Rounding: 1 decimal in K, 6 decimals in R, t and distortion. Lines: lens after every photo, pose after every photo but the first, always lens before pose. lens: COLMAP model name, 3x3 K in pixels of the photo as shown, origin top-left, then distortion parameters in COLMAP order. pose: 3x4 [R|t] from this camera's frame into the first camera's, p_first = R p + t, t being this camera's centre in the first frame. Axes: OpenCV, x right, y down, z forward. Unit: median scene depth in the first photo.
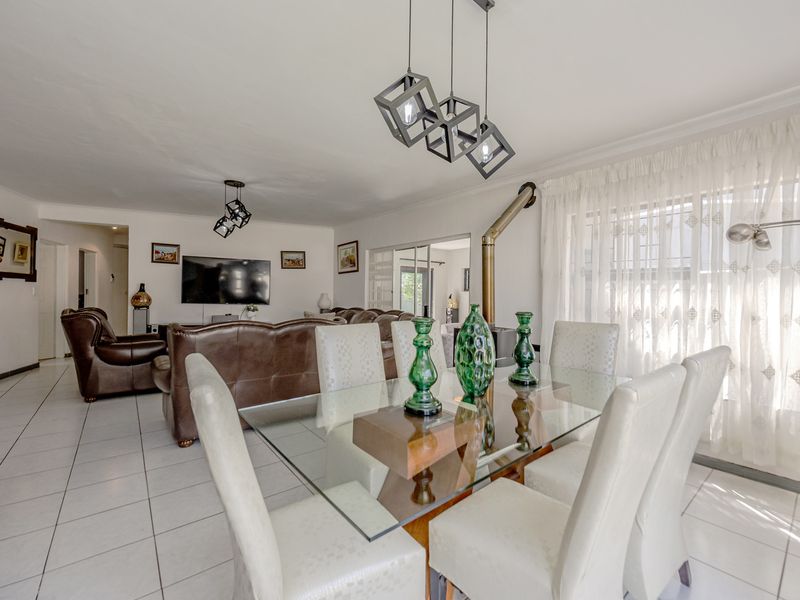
lens RADIAL K [[342.3, 0, 395.5], [0, 342.3, 303.1], [0, 0, 1]] dist [0.013437, -0.000066]
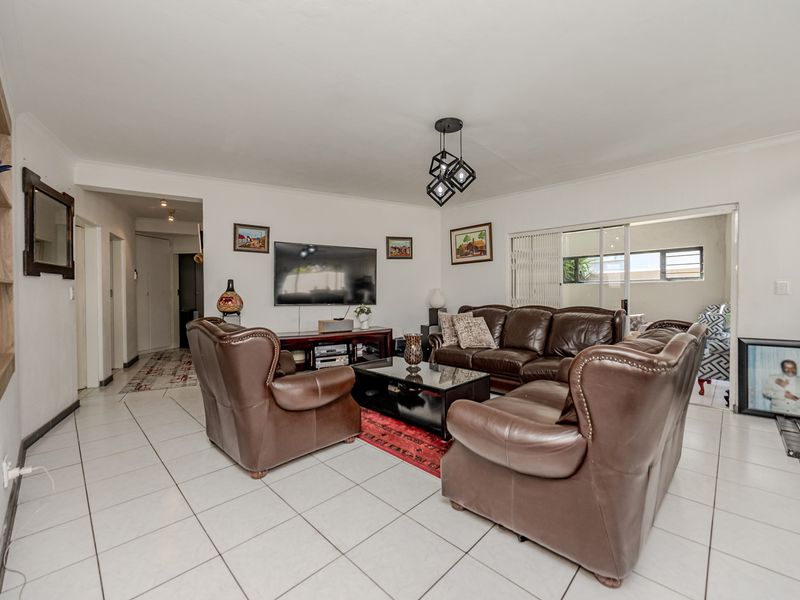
lens RADIAL K [[342.3, 0, 400.8], [0, 342.3, 298.0], [0, 0, 1]] dist [0.013437, -0.000066]
pose [[0.991353, -0.023007, 0.129188, -0.446237], [0.023626, 0.999716, -0.003259, -0.007537], [-0.129077, 0.006283, 0.991615, 0.232624]]
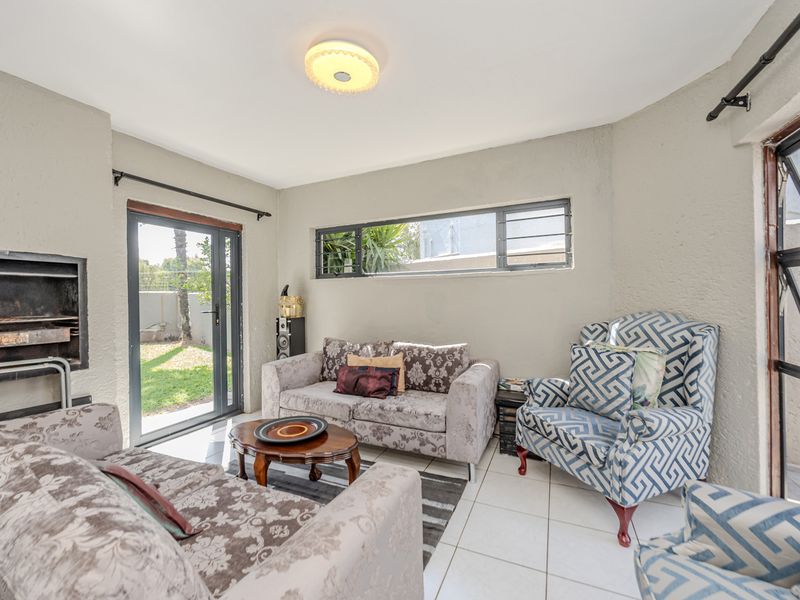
lens RADIAL K [[342.3, 0, 400.6], [0, 342.3, 297.2], [0, 0, 1]] dist [0.013437, -0.000066]
pose [[0.888023, -0.017153, 0.459479, 0.132947], [0.027162, 0.999516, -0.015183, -0.002681], [-0.458997, 0.025963, 0.888059, 0.807742]]
